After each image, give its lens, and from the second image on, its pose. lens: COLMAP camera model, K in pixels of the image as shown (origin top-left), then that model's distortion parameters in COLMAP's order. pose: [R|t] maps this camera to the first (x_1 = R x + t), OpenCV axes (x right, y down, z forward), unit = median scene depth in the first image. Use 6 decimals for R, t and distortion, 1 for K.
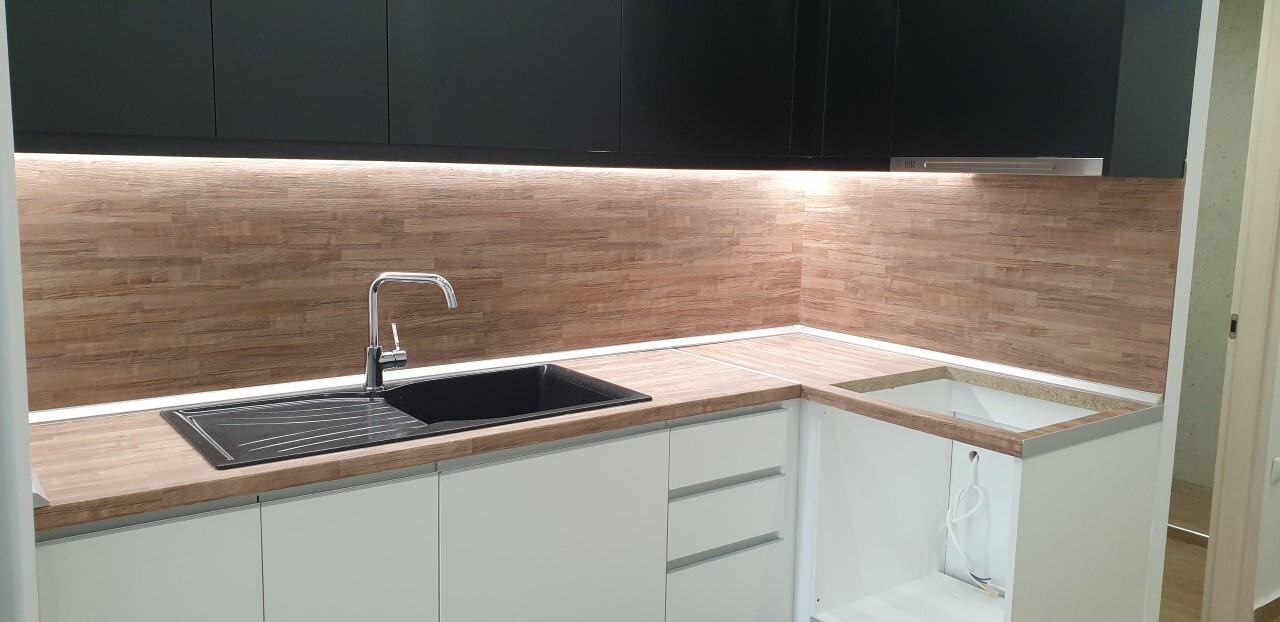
lens RADIAL K [[994.5, 0, 640.0], [0, 994.5, 311.0], [0, 0, 1]] dist [0.217842, -0.507167]
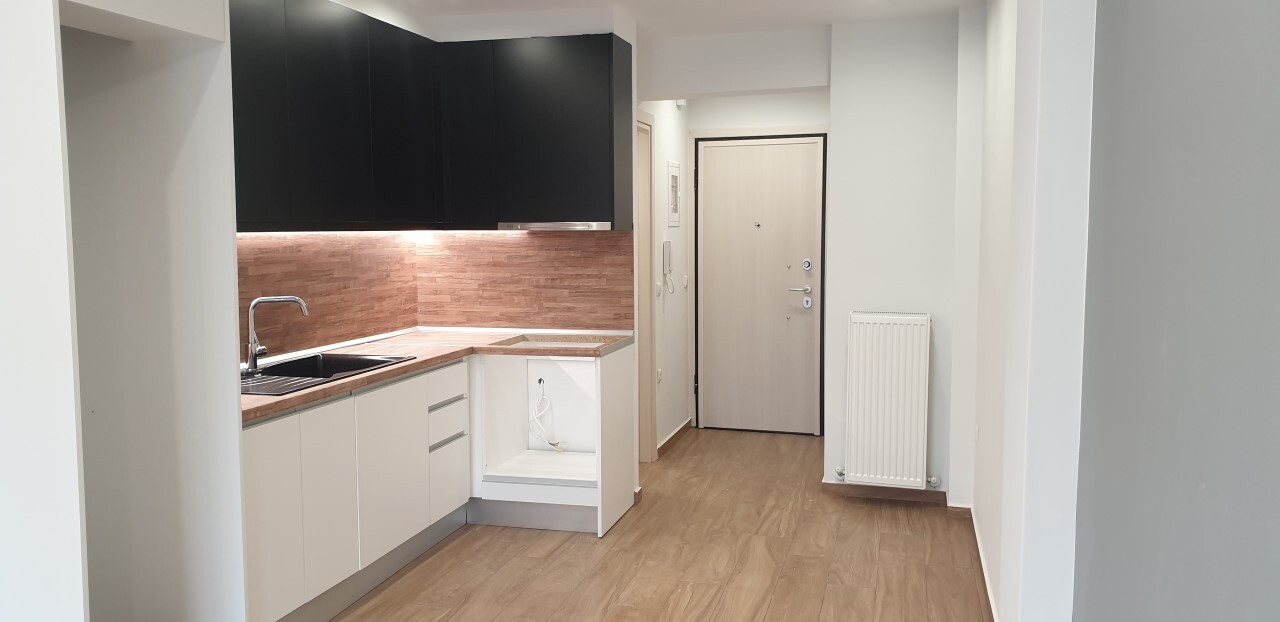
lens RADIAL K [[994.5, 0, 640.0], [0, 994.5, 311.0], [0, 0, 1]] dist [0.217842, -0.507167]
pose [[0.792995, -0.078376, 0.604166, -0.613866], [0.109257, 0.993908, -0.014468, 0.060468], [-0.599352, 0.077482, 0.796727, -0.568811]]
